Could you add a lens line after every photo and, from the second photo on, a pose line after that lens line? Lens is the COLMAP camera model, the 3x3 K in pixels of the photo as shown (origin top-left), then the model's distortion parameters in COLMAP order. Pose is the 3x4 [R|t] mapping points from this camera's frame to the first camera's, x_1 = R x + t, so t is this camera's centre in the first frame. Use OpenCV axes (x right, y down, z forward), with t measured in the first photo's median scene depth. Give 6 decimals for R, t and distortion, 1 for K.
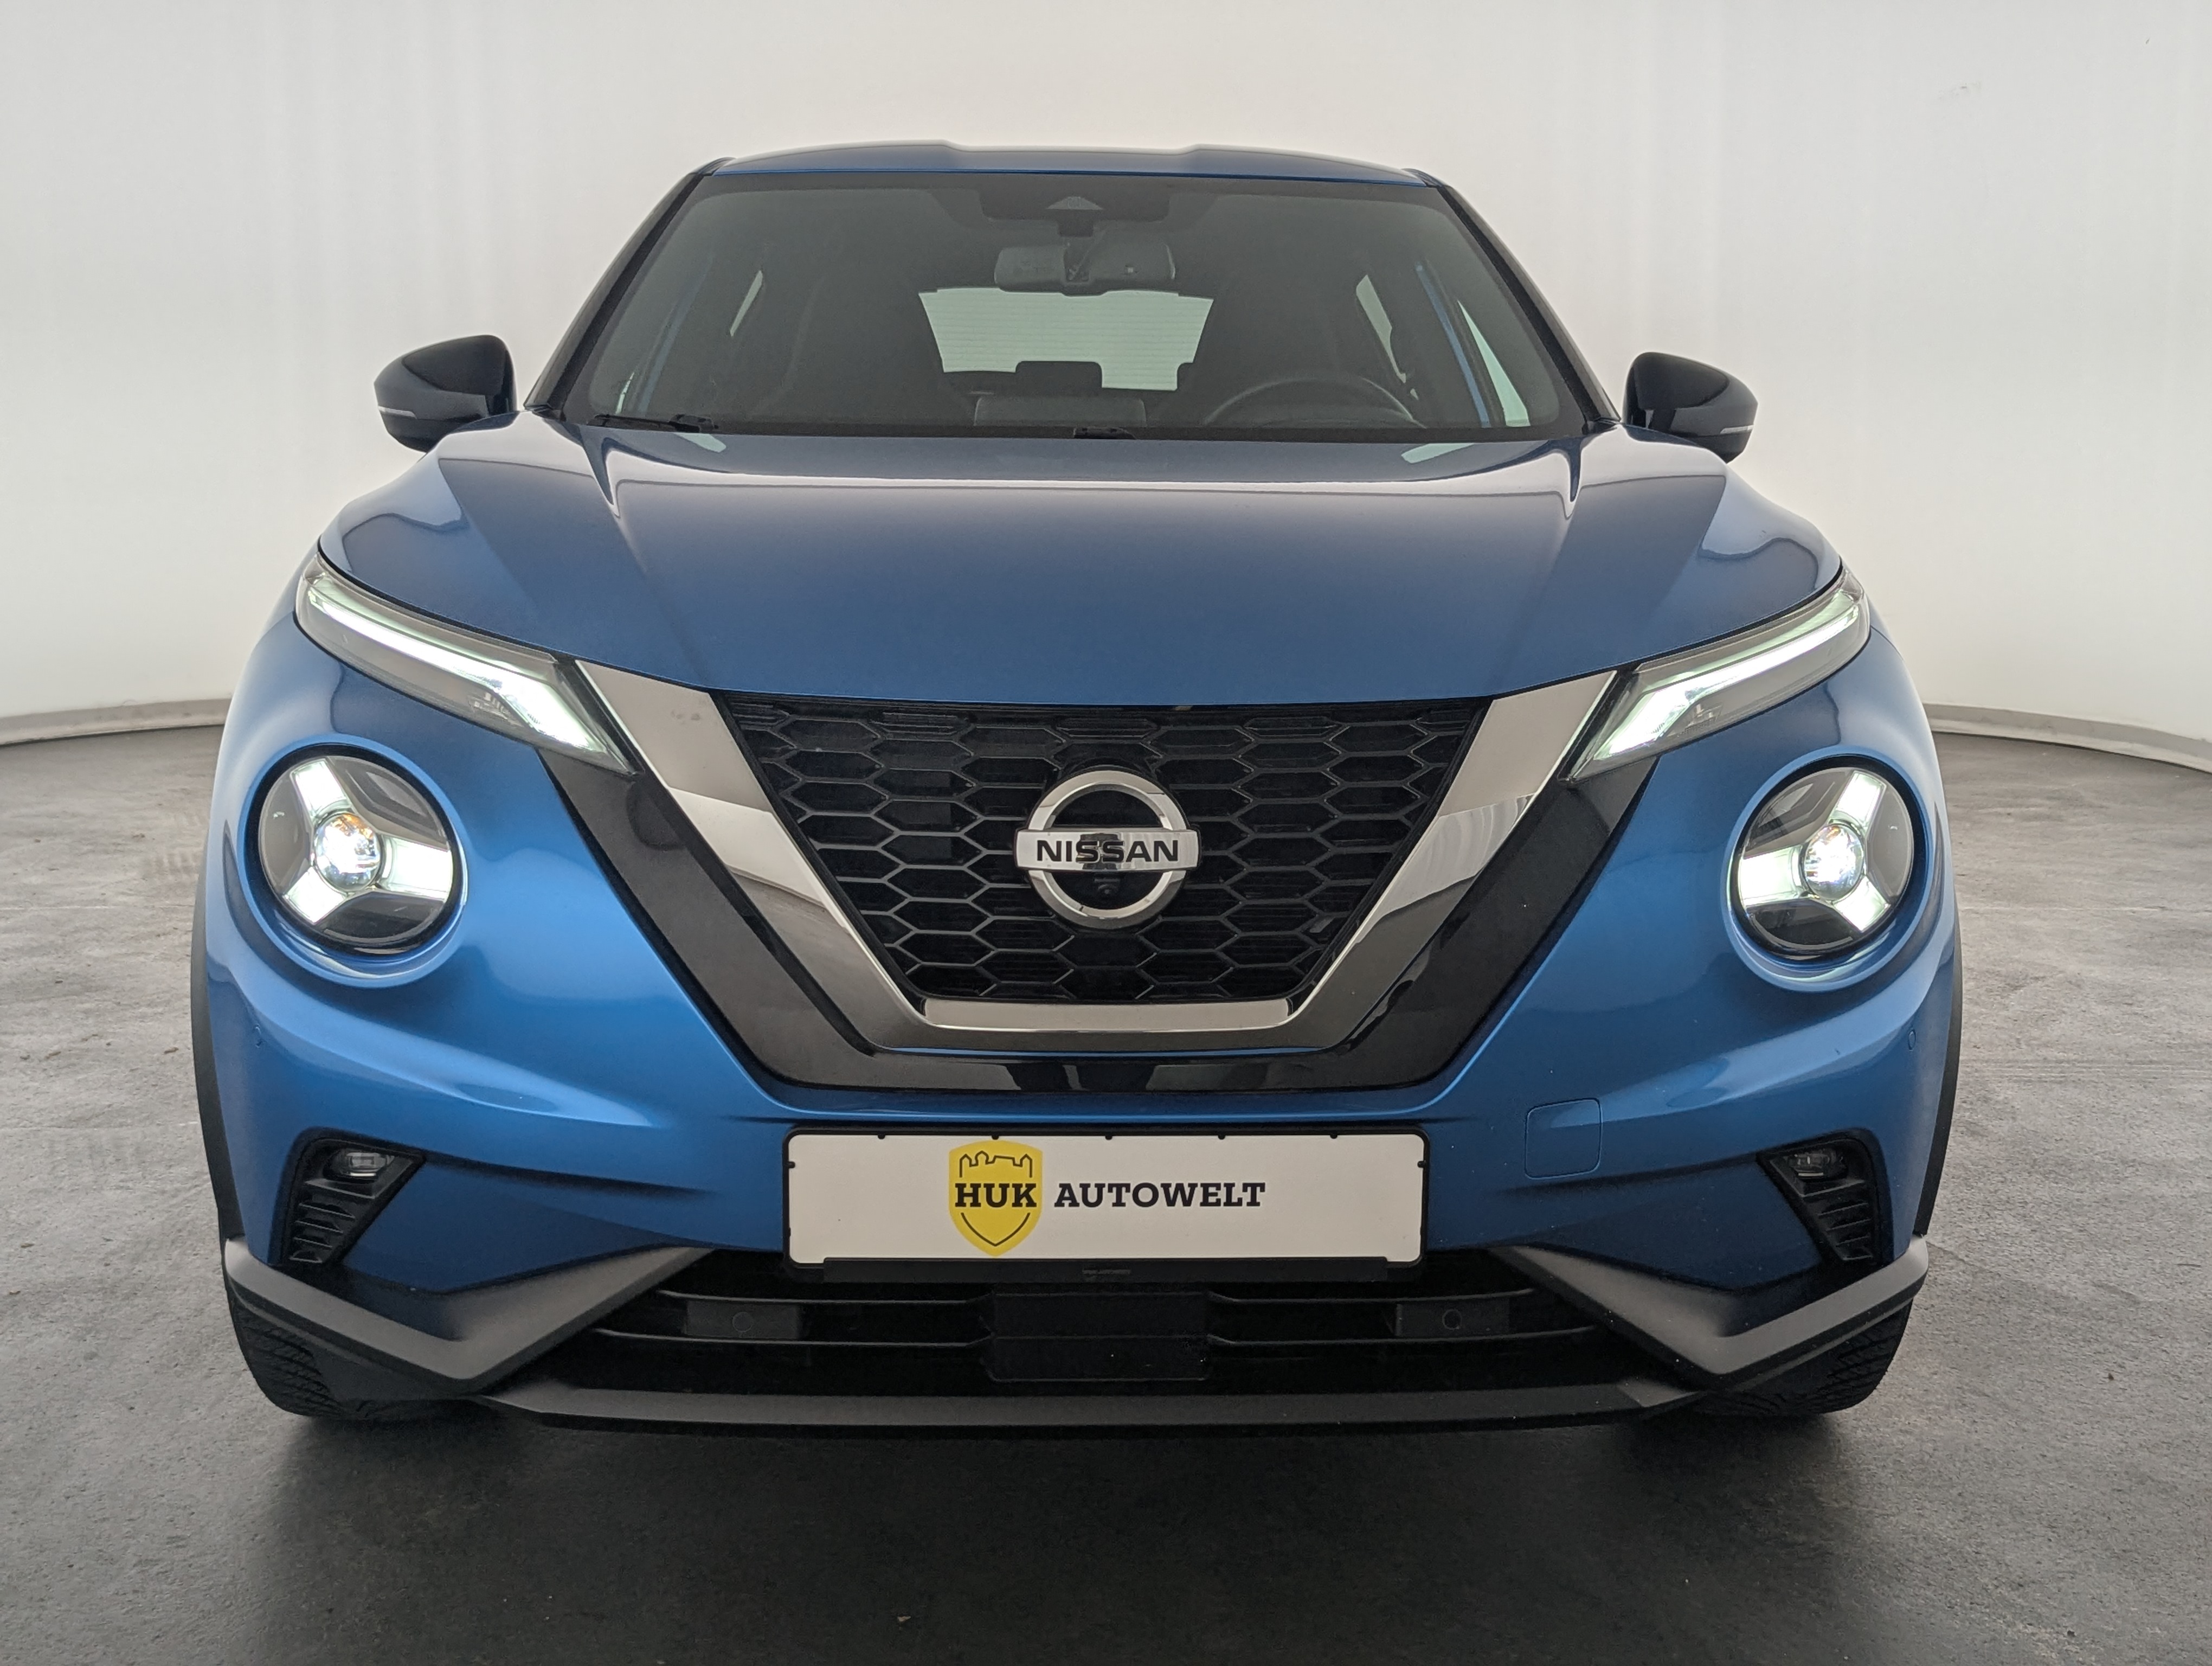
lens RADIAL K [[2030.7, 0, 1094.7], [0, 2030.7, 831.4], [0, 0, 1]] dist [0.024489, 0.000000]
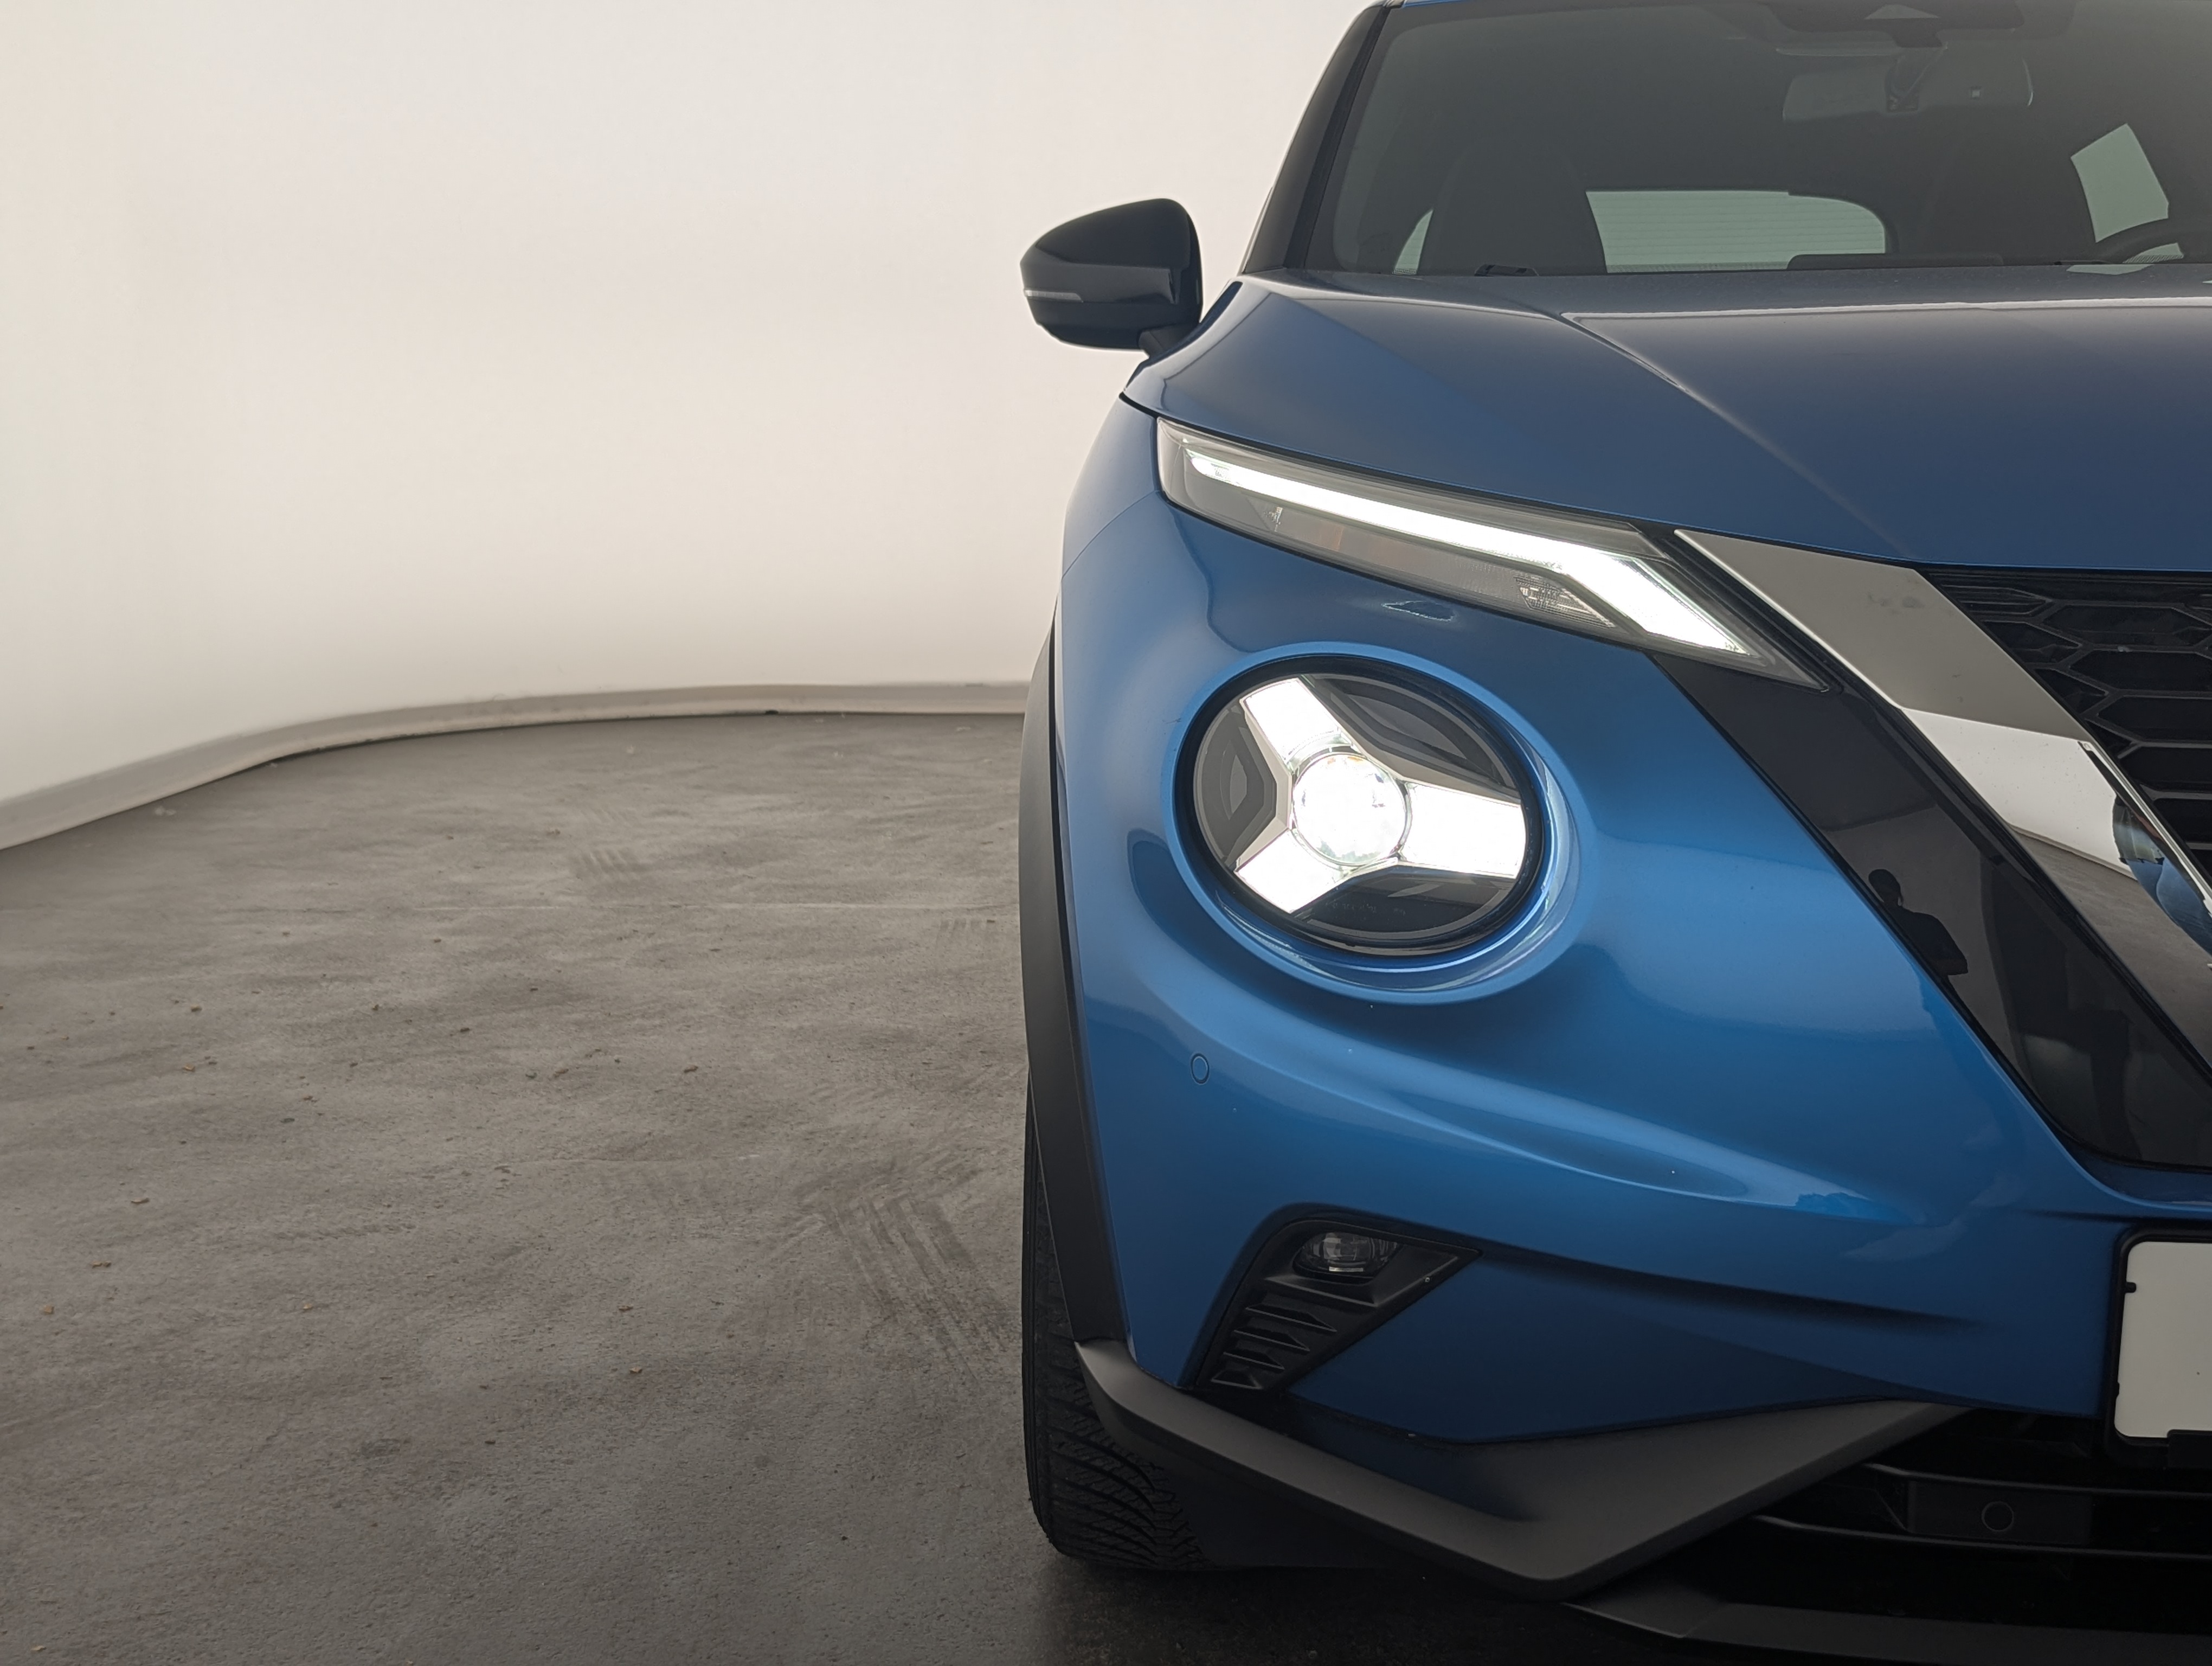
lens RADIAL K [[2030.7, 0, 1150.6], [0, 2030.7, 855.4], [0, 0, 1]] dist [0.024489, 0.000000]
pose [[0.996827, 0.002972, -0.079537, -0.381324], [-0.002609, 0.999986, 0.004671, 0.023208], [0.079550, -0.004449, 0.996821, 0.306574]]
